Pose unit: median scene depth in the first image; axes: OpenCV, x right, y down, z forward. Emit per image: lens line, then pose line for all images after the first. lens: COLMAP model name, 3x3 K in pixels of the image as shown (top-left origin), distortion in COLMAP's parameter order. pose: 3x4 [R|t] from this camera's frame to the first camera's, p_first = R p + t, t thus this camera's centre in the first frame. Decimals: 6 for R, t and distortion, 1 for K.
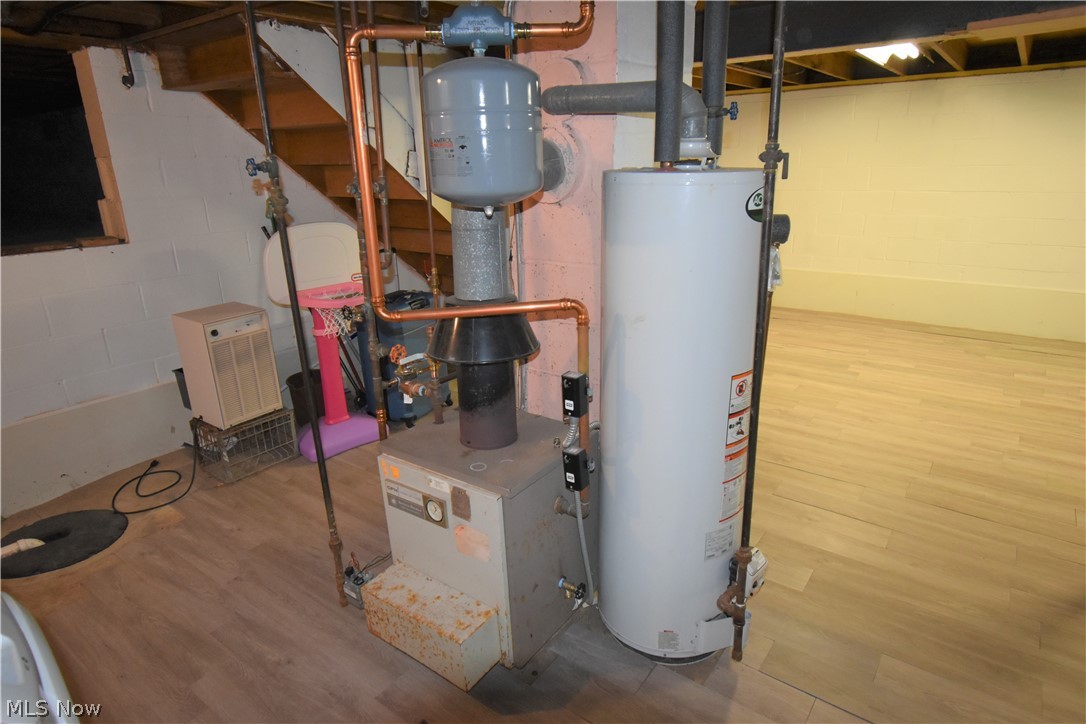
lens RADIAL K [[625.9, 0, 543.0], [0, 625.9, 364.4], [0, 0, 1]] dist [0.001882, -0.000454]
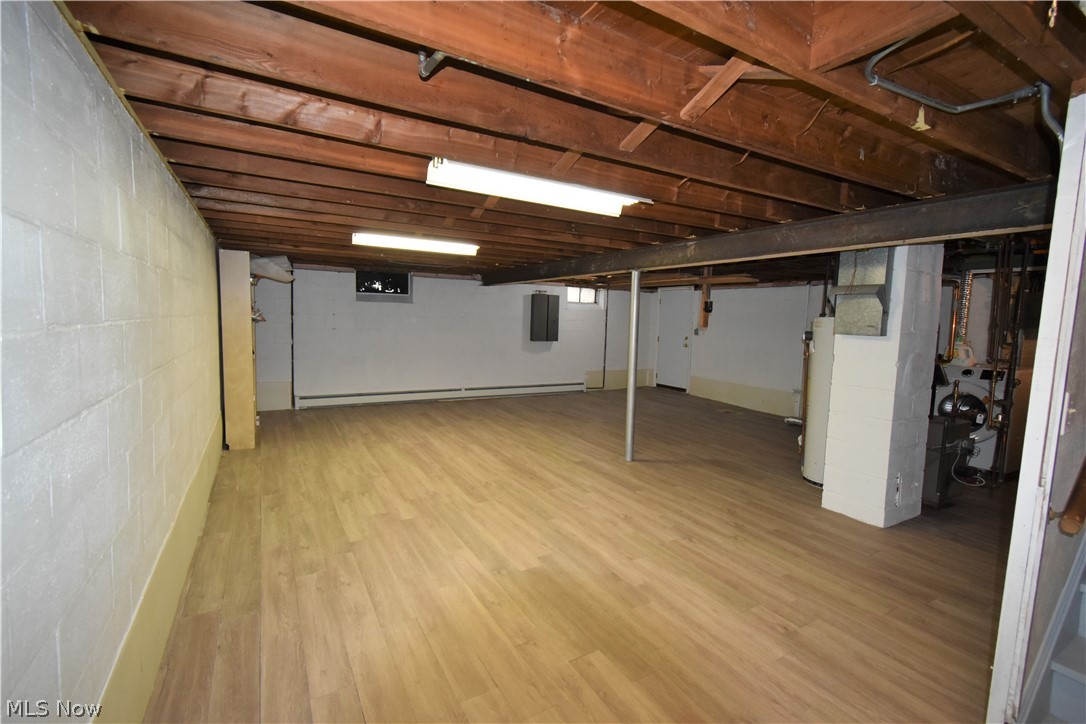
lens RADIAL K [[478.8, 0, 543.0], [0, 478.8, 362.0], [0, 0, 1]] dist [0.011645, -0.007547]
pose [[-0.920400, -0.041054, 0.388816, 0.393272], [0.114338, 0.922734, 0.368087, -0.682861], [-0.373885, 0.383244, -0.844591, 2.141960]]
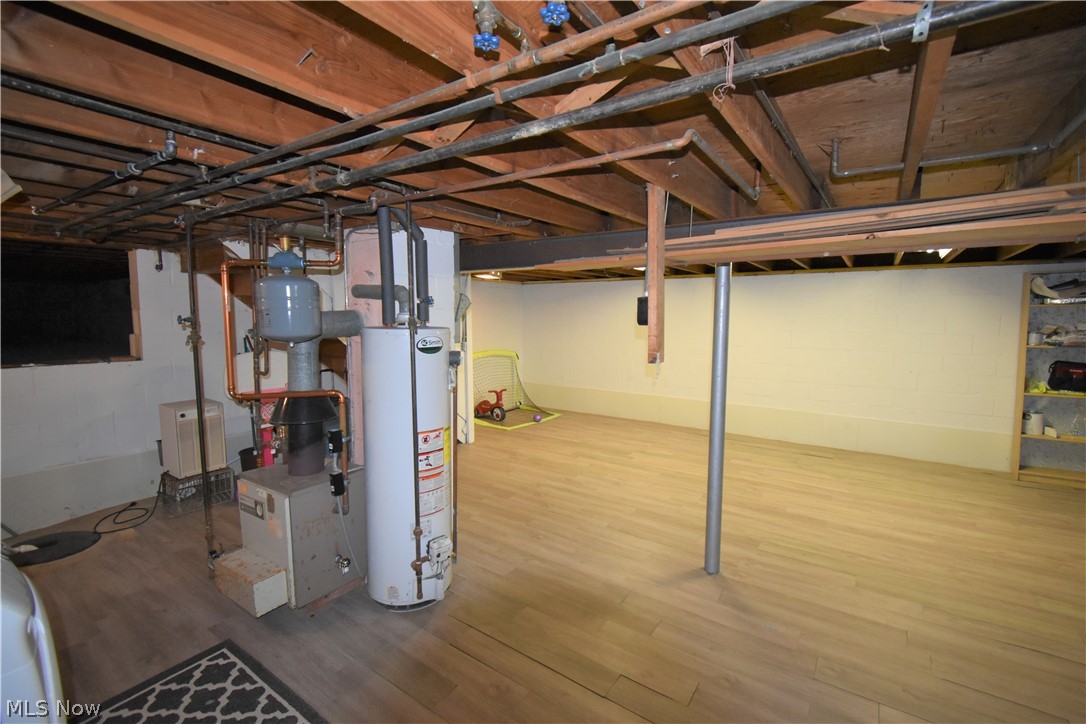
lens RADIAL K [[478.8, 0, 543.0], [0, 478.8, 362.0], [0, 0, 1]] dist [0.011645, -0.007547]
pose [[0.998961, 0.026158, 0.037320, 0.347591], [-0.017373, 0.975619, -0.218784, 0.068724], [-0.042133, 0.217909, 0.975059, -0.271137]]
